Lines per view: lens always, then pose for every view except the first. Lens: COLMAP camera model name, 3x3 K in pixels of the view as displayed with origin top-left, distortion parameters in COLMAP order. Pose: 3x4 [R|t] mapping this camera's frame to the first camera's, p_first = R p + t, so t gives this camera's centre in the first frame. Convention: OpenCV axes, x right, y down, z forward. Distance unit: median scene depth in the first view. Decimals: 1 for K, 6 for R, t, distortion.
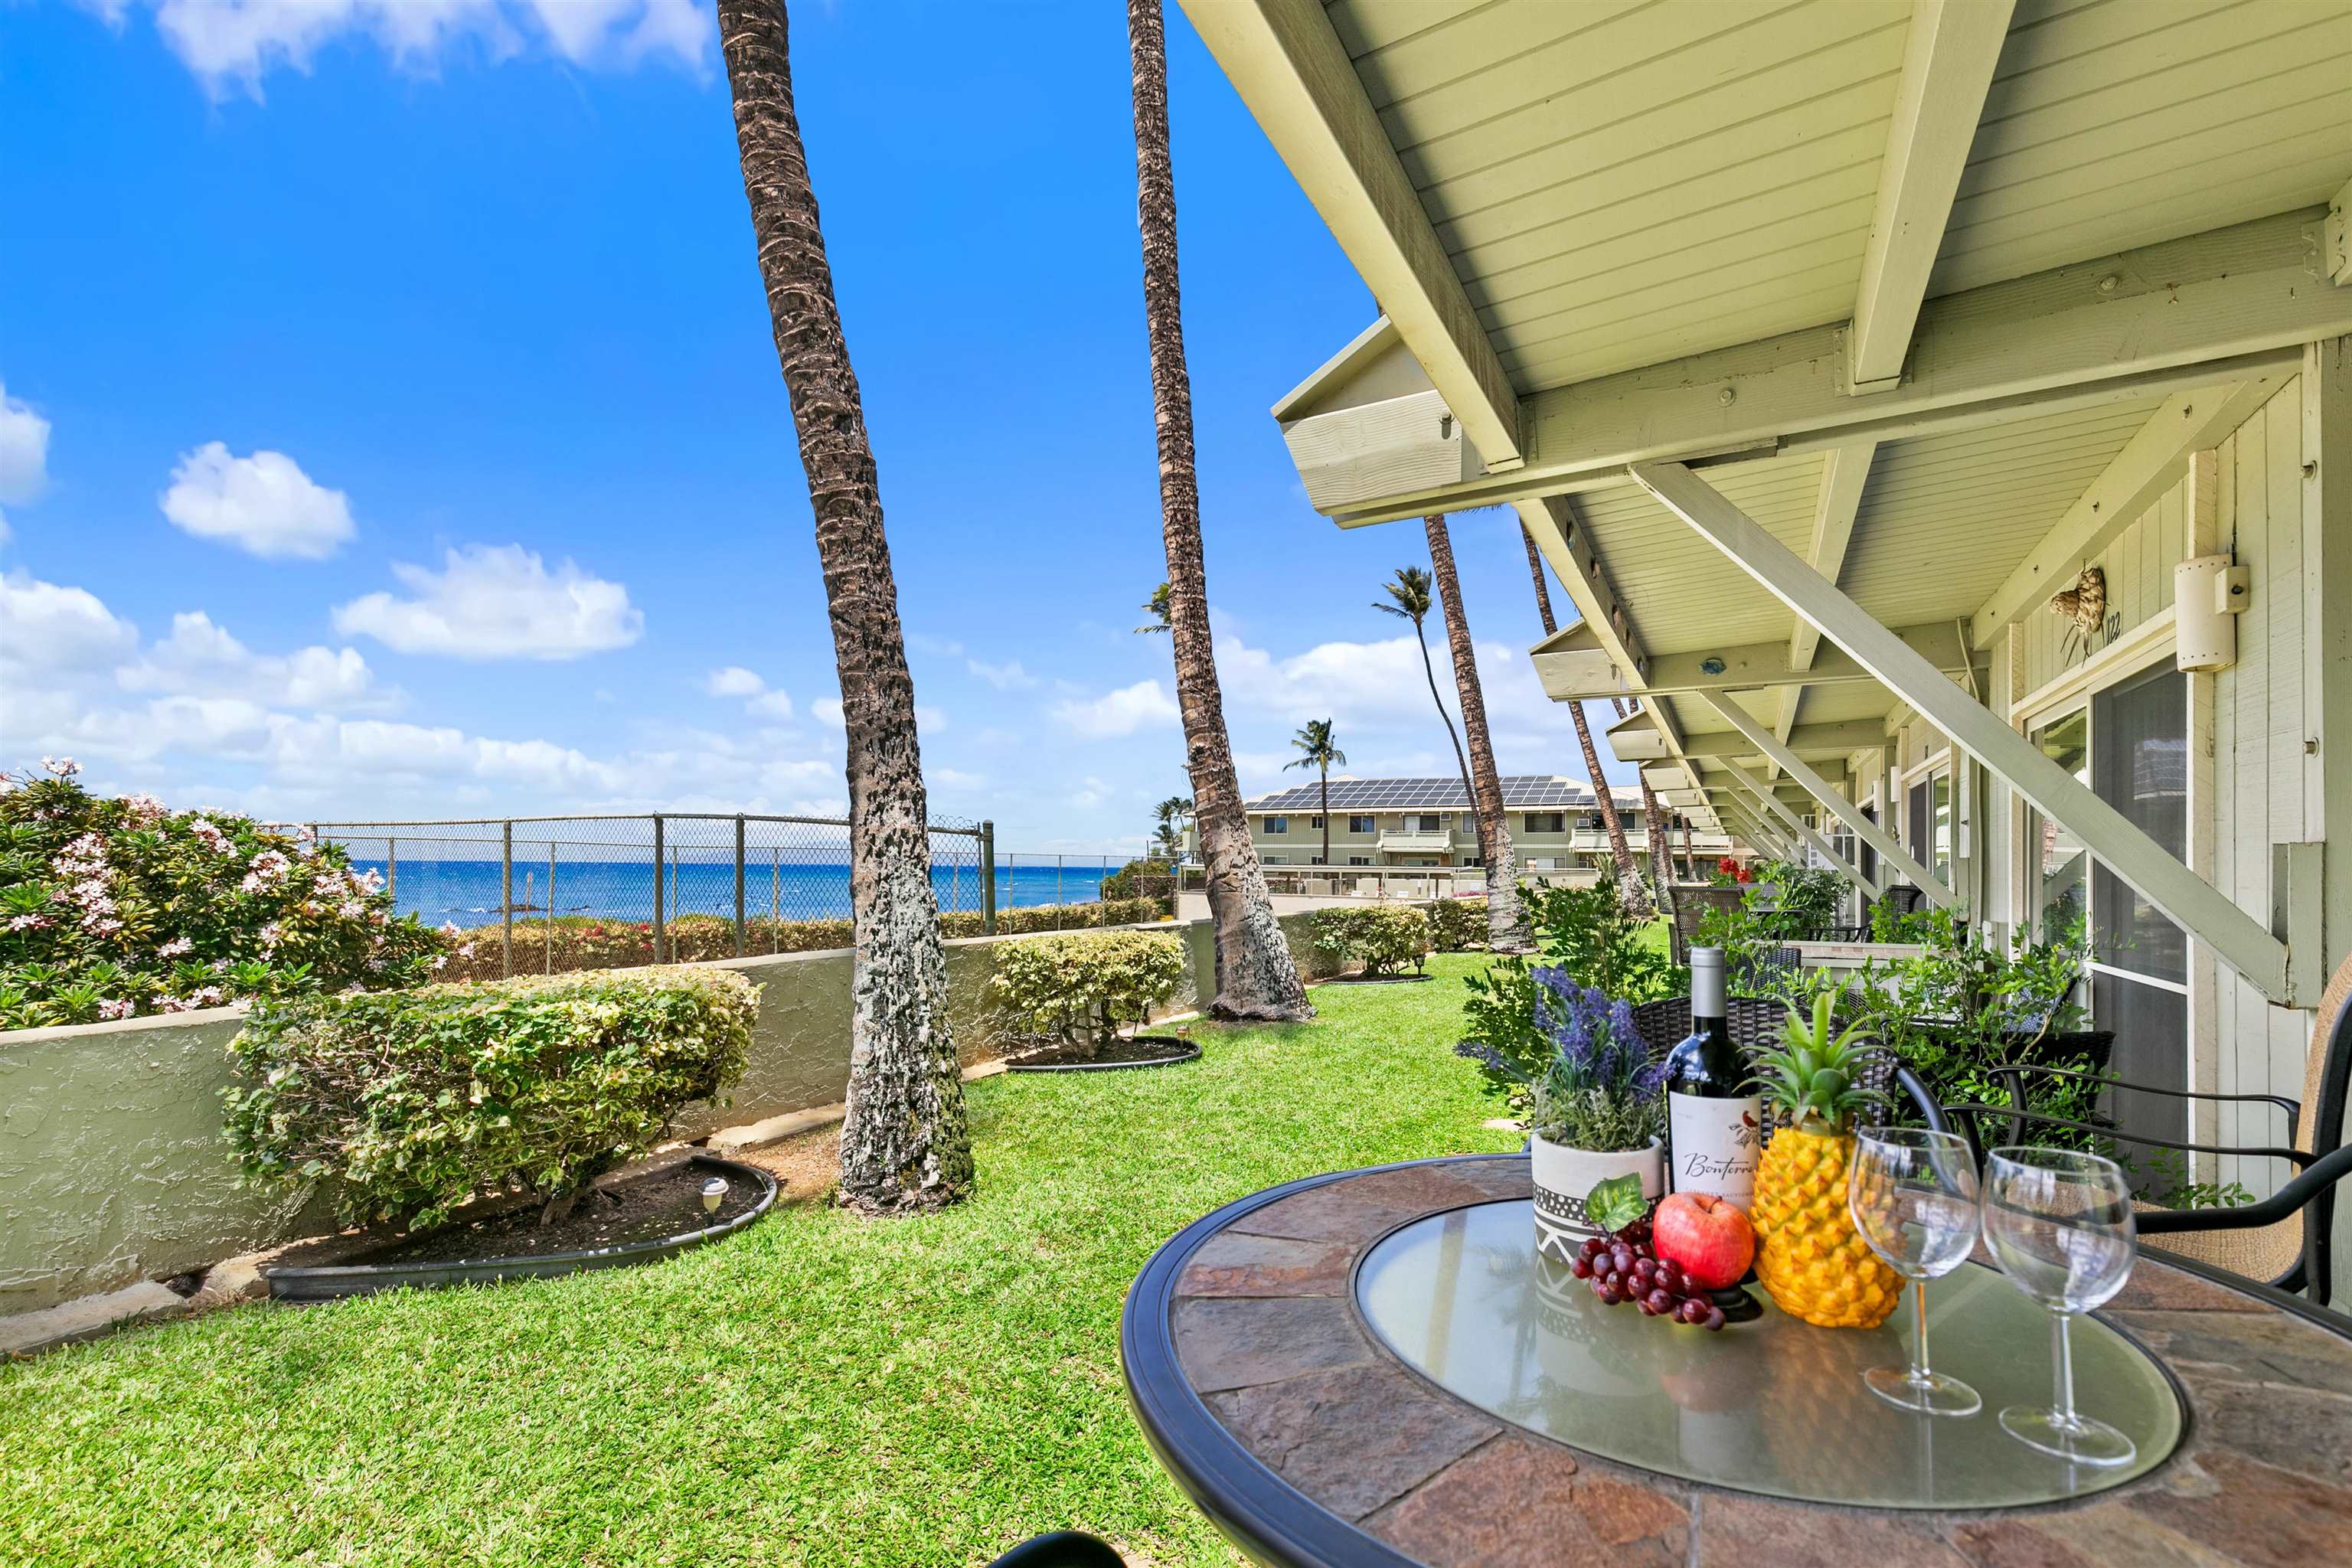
lens RADIAL K [[1072.8, 0, 1185.3], [0, 1072.8, 842.3], [0, 0, 1]] dist [0.013835, -0.001533]
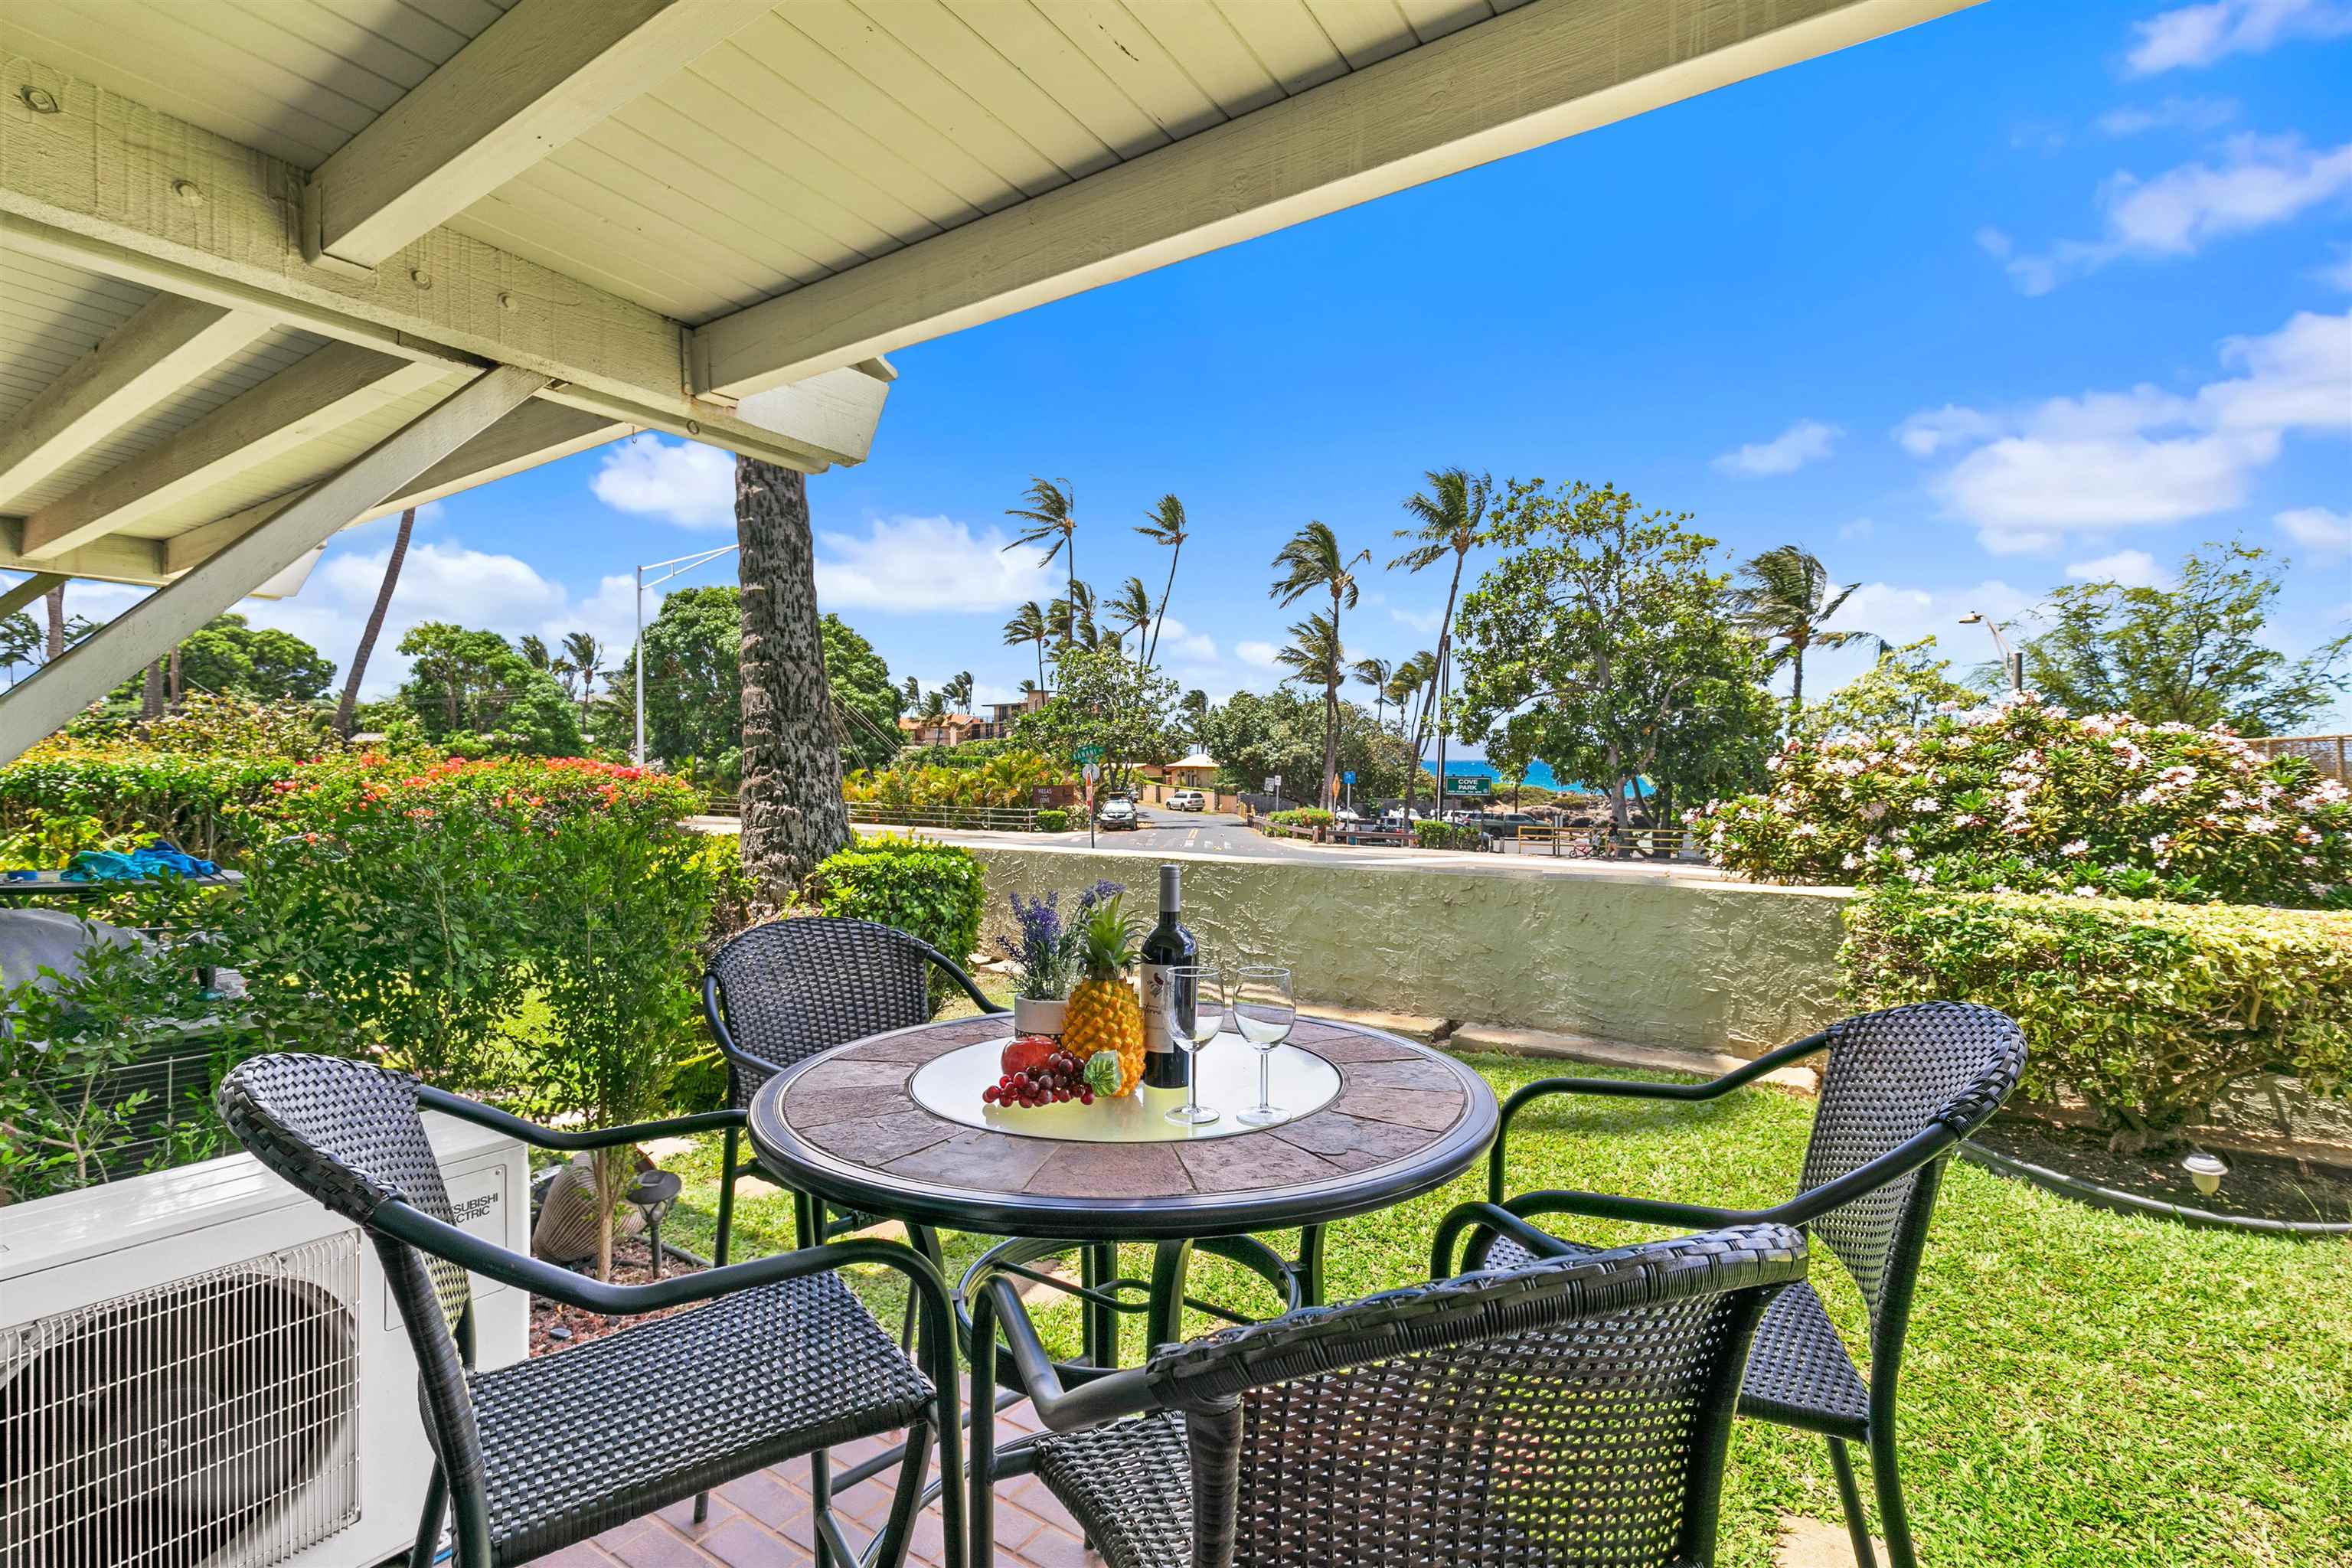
lens RADIAL K [[1072.8, 0, 1192.7], [0, 1072.8, 774.3], [0, 0, 1]] dist [0.013835, -0.001533]
pose [[-0.113557, 0.006497, -0.993510, 0.436097], [0.020829, 0.999774, 0.004157, -0.009809], [0.993313, -0.020222, -0.113667, 0.261536]]
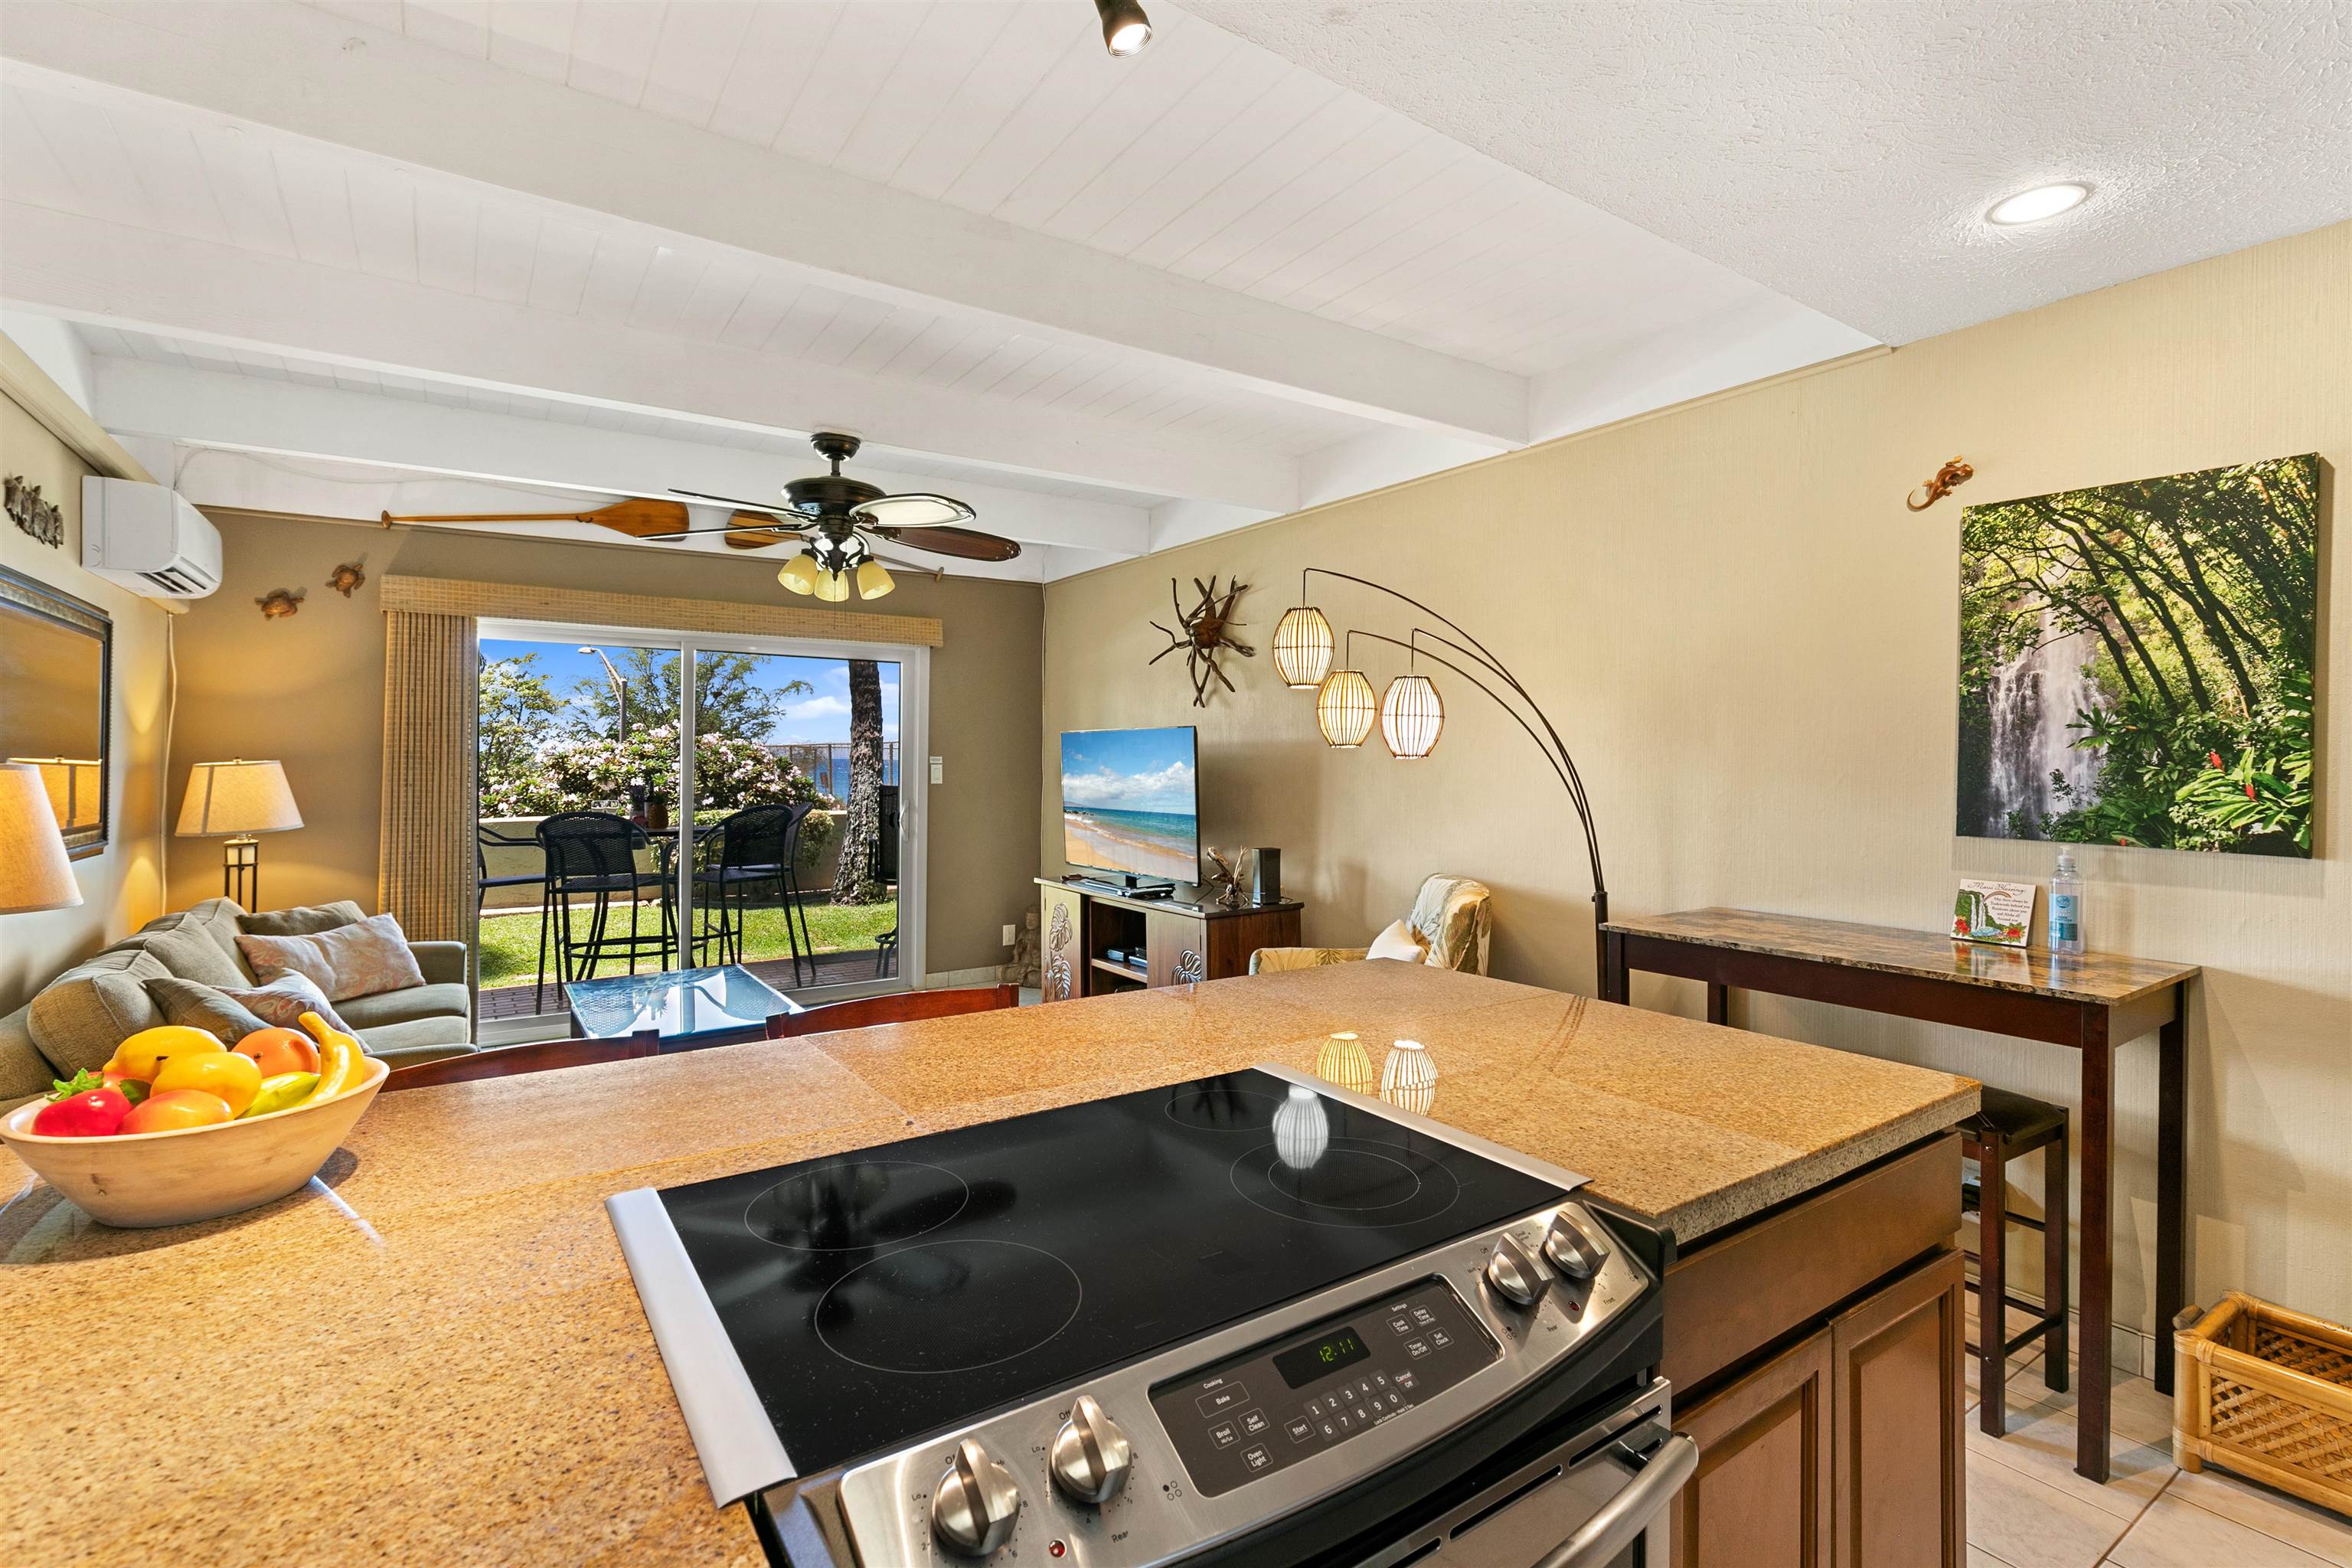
lens RADIAL K [[1072.8, 0, 1194.7], [0, 1072.8, 759.7], [0, 0, 1]] dist [0.013835, -0.001533]
pose [[0.879604, 0.001483, -0.475705, 1.485799], [0.006612, 0.999860, 0.015344, -0.029805], [0.475662, -0.016642, 0.879471, -0.737048]]
